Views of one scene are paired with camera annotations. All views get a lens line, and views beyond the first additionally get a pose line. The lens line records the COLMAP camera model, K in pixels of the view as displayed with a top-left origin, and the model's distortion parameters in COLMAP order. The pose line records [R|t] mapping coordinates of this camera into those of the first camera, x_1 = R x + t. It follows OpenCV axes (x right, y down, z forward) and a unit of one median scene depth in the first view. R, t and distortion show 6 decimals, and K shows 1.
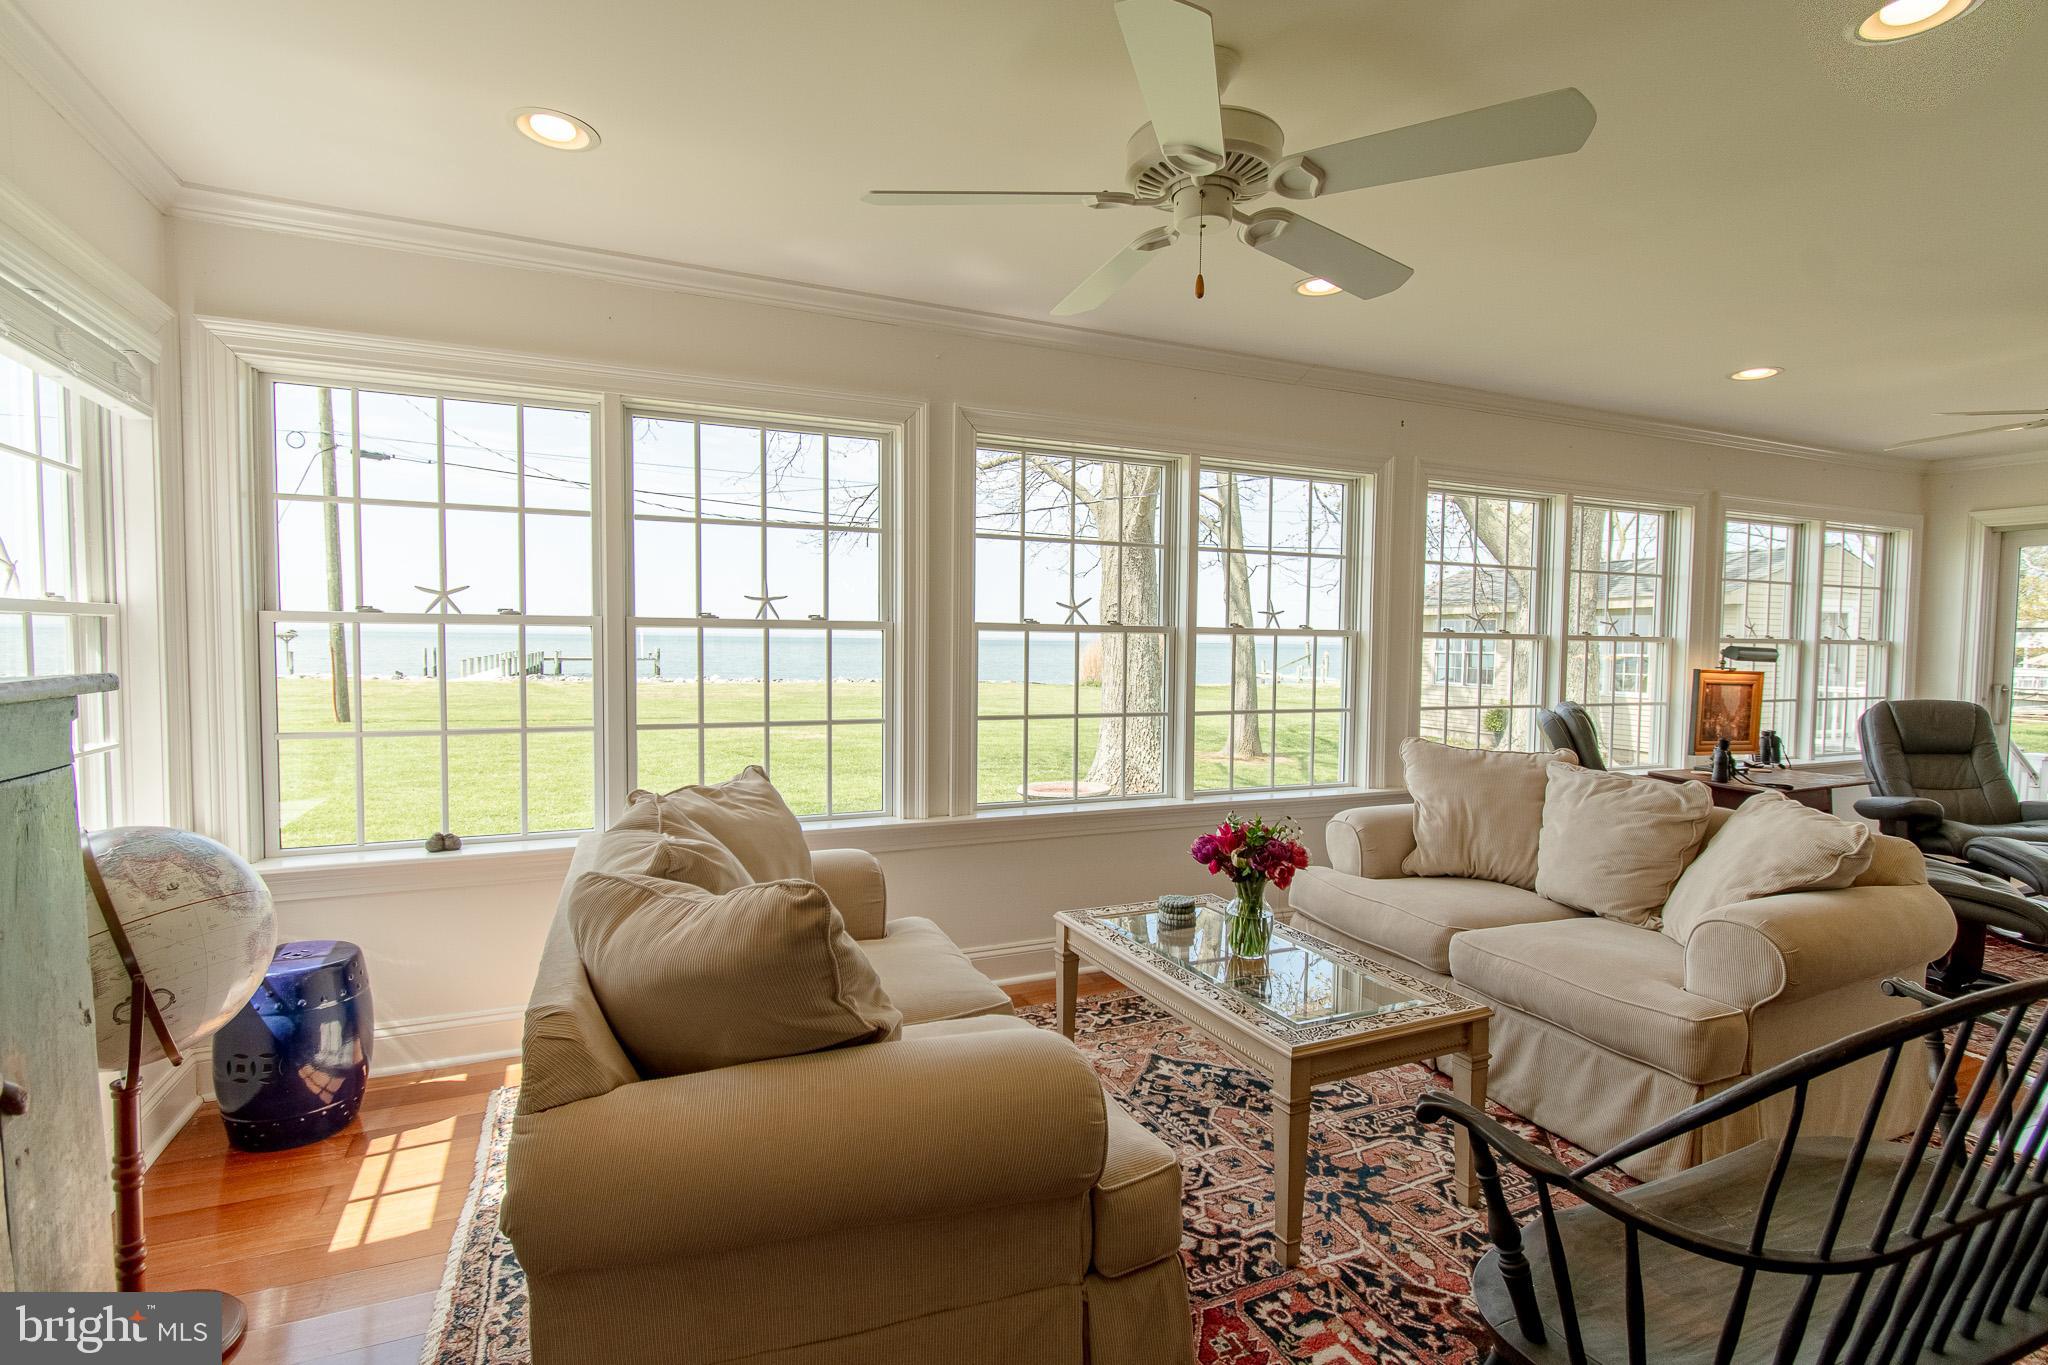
lens RADIAL K [[981.6, 0, 1025.5], [0, 981.6, 681.6], [0, 0, 1]] dist [0.001086, -0.000147]
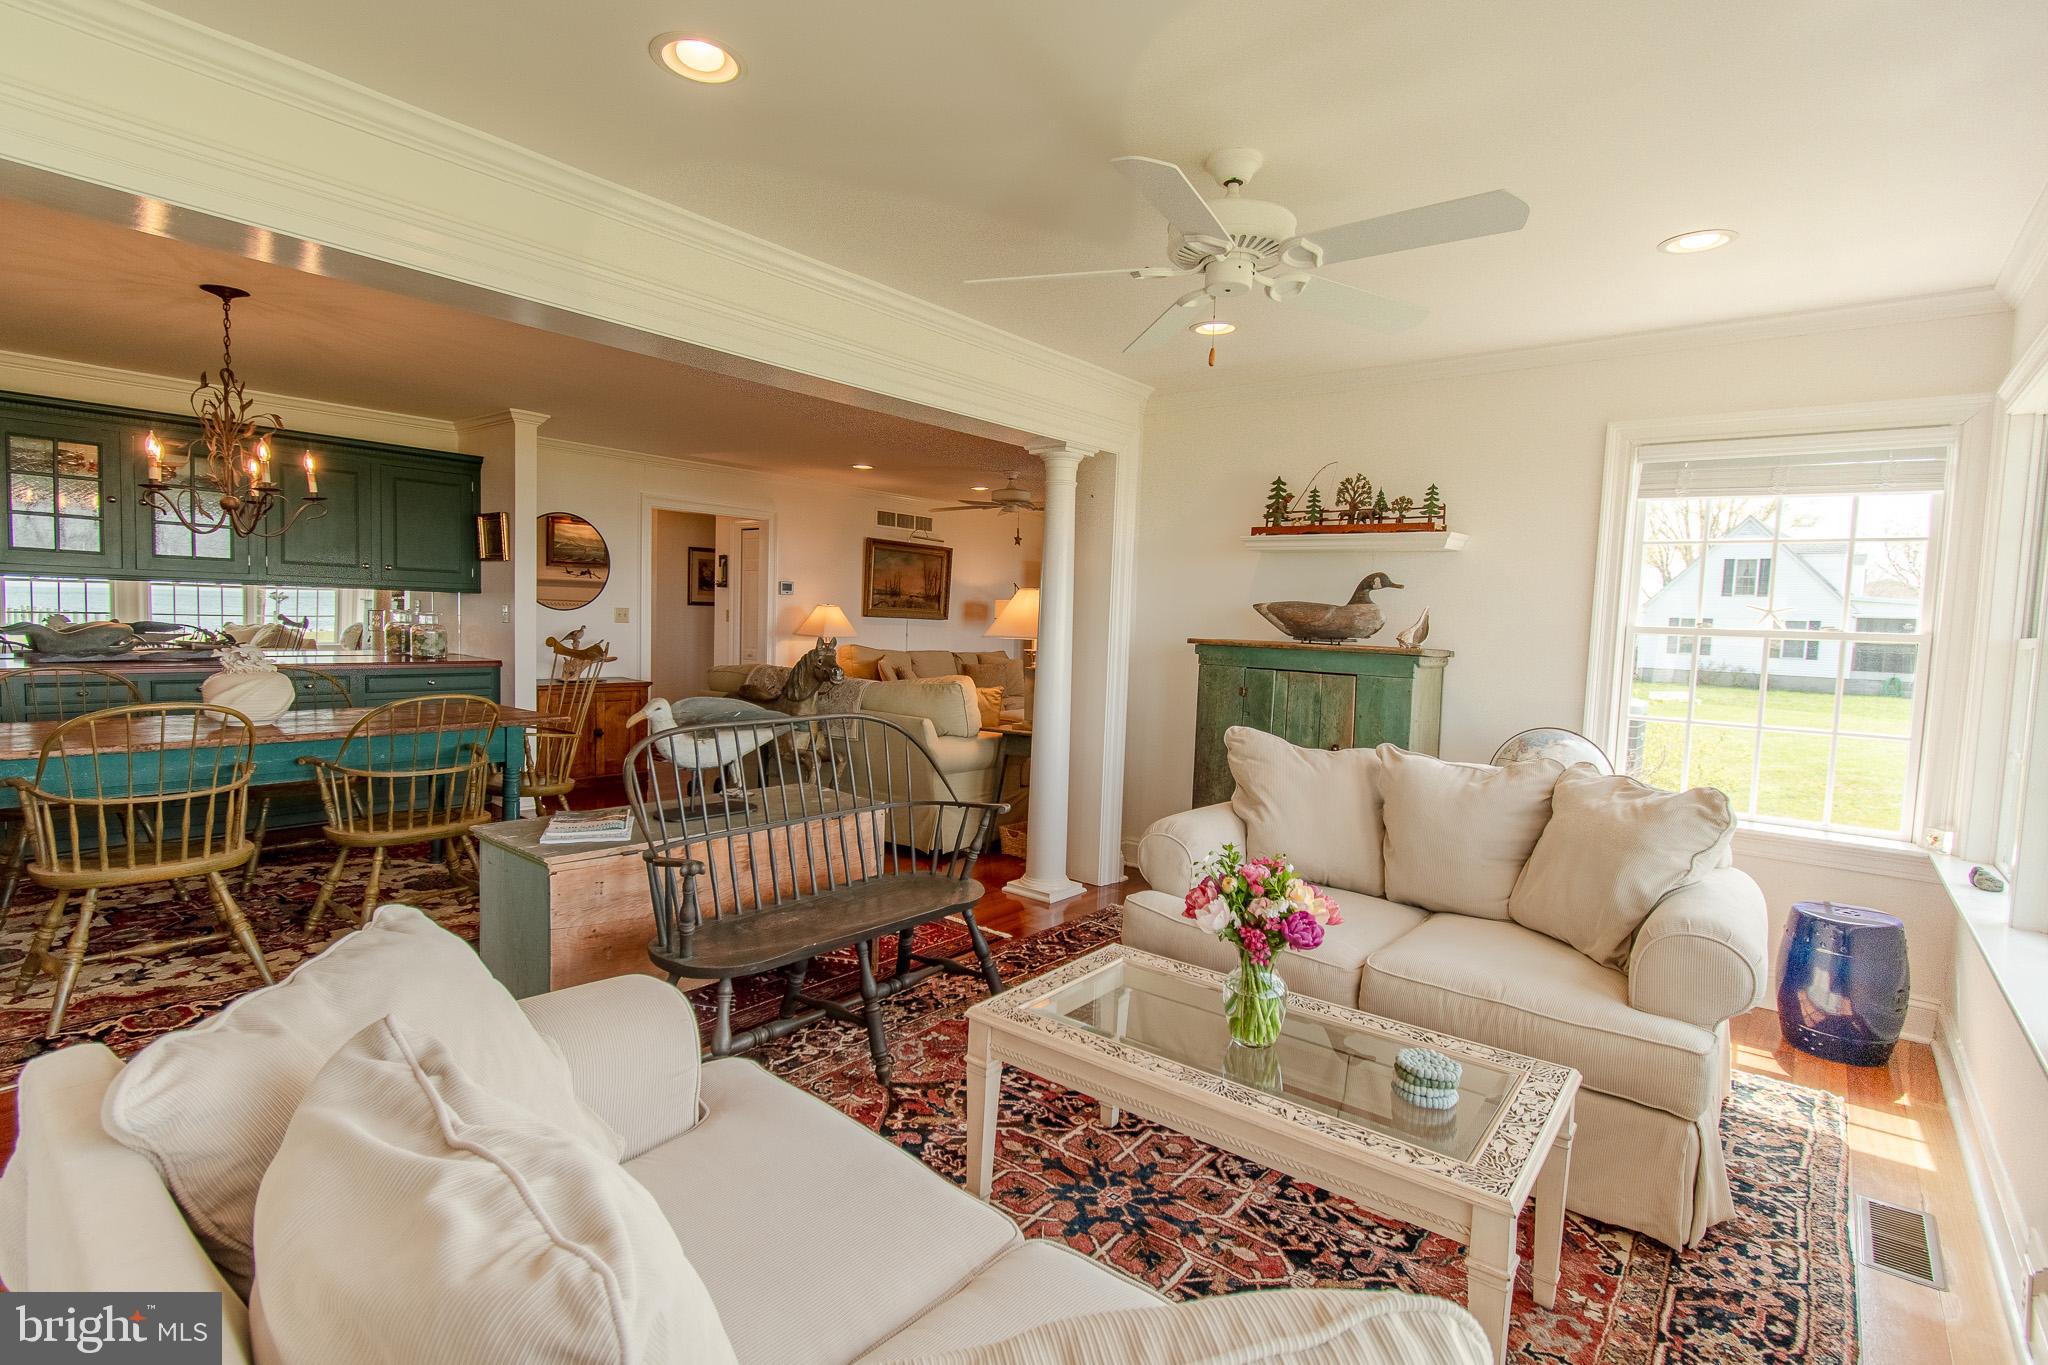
lens RADIAL K [[981.6, 0, 1020.5], [0, 981.6, 687.5], [0, 0, 1]] dist [0.001086, -0.000147]
pose [[-0.892221, -0.010170, -0.451485, 0.880584], [-0.069002, 0.991077, 0.114036, -0.085232], [0.446297, 0.132898, -0.884962, 1.862721]]
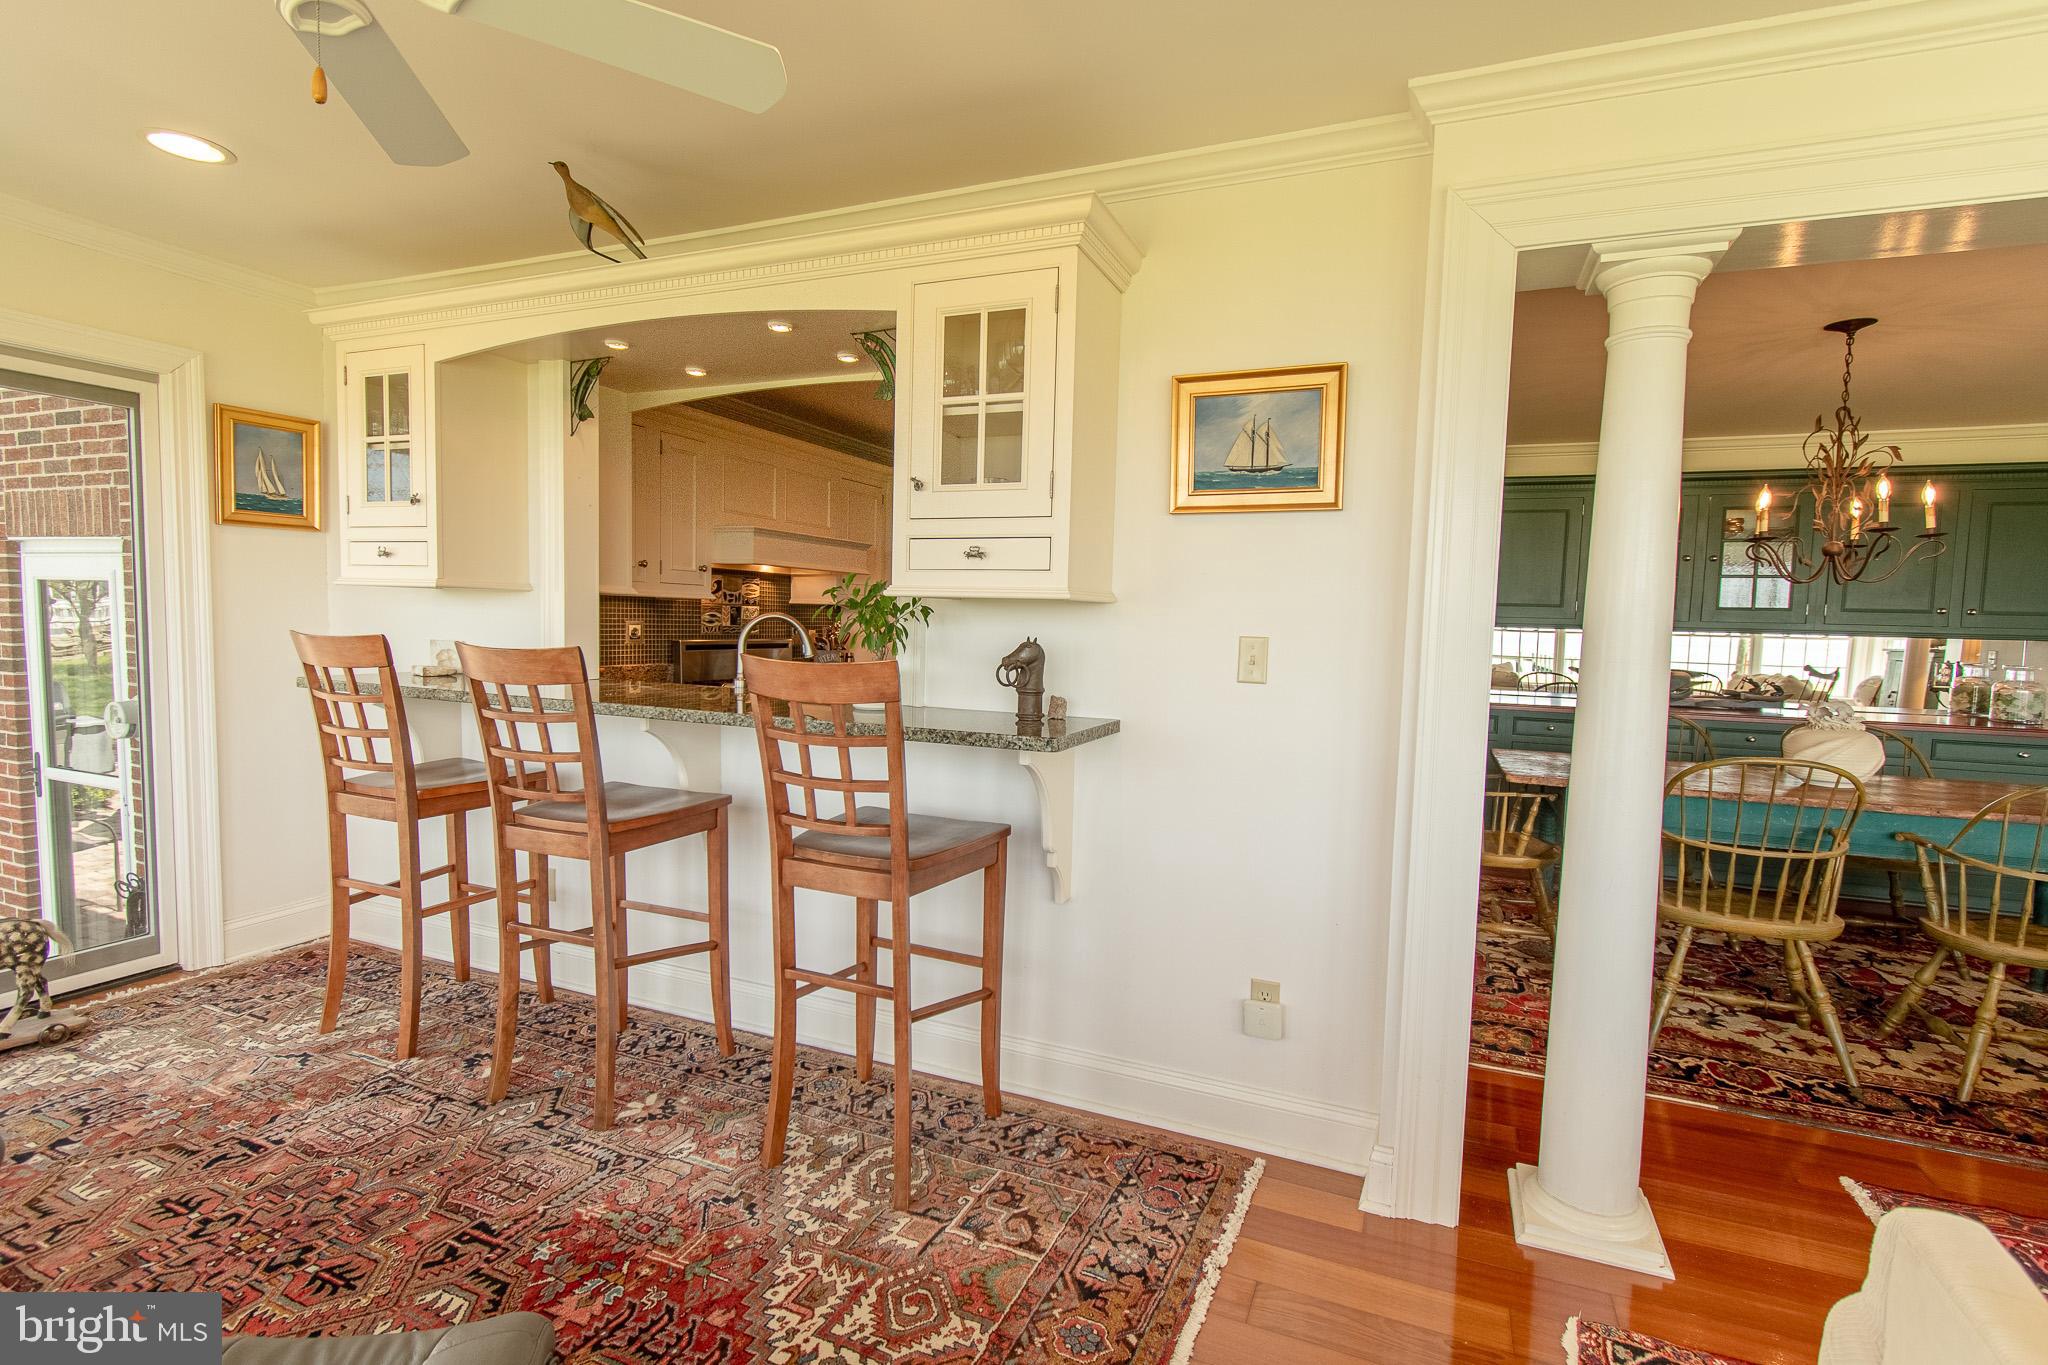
lens RADIAL K [[981.6, 0, 1021.1], [0, 981.6, 686.1], [0, 0, 1]] dist [0.001086, -0.000147]
pose [[-0.678075, -0.078127, 0.730828, 1.182192], [0.004927, 0.993829, 0.110814, -0.066925], [-0.734976, 0.078741, -0.673506, 1.700459]]
